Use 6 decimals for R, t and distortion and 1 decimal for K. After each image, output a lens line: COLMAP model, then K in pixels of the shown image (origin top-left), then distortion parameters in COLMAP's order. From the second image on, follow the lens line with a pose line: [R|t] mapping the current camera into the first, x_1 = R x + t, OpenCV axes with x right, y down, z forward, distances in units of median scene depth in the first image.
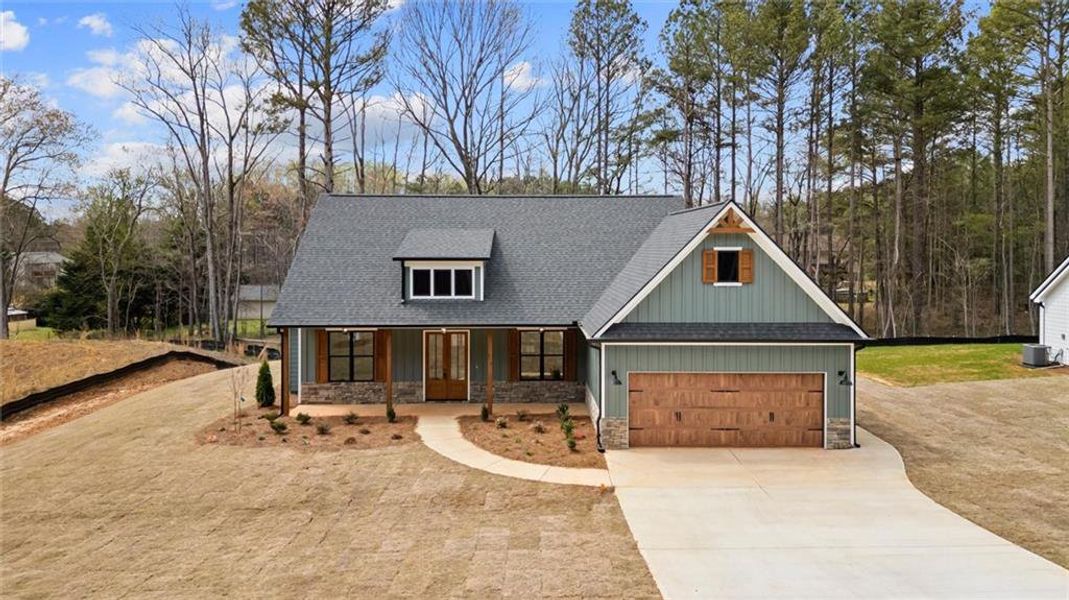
lens RADIAL K [[746.8, 0, 540.6], [0, 746.8, 258.8], [0, 0, 1]] dist [0.055739, -0.004263]
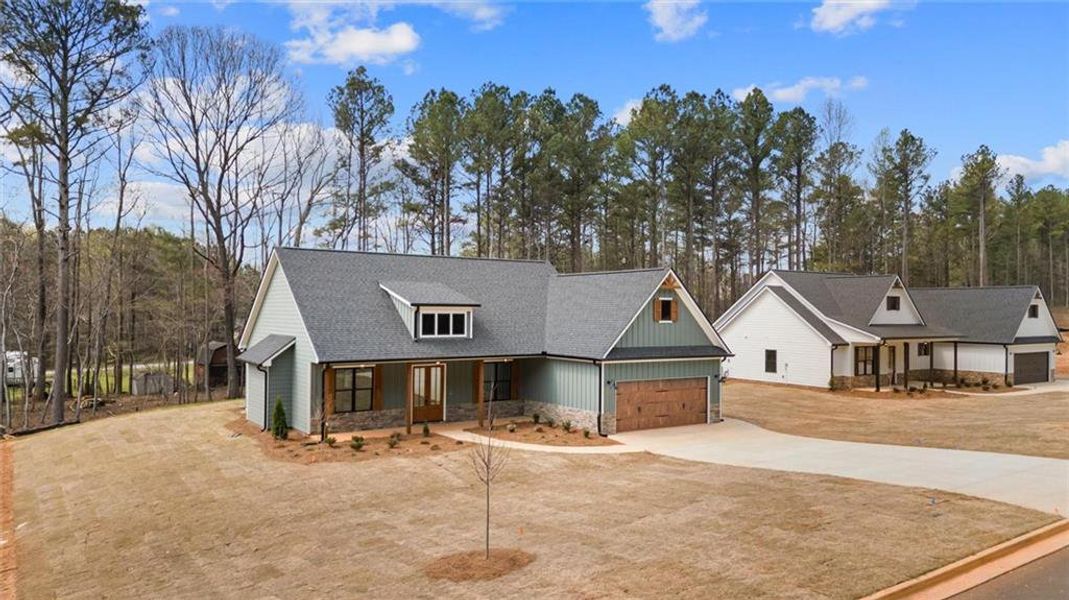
lens RADIAL K [[746.8, 0, 524.2], [0, 746.8, 298.9], [0, 0, 1]] dist [0.055739, -0.004263]
pose [[0.837659, 0.016306, 0.545950, -0.707503], [0.001935, 0.999459, -0.032821, 0.031160], [-0.546190, 0.028549, 0.837174, -0.117035]]
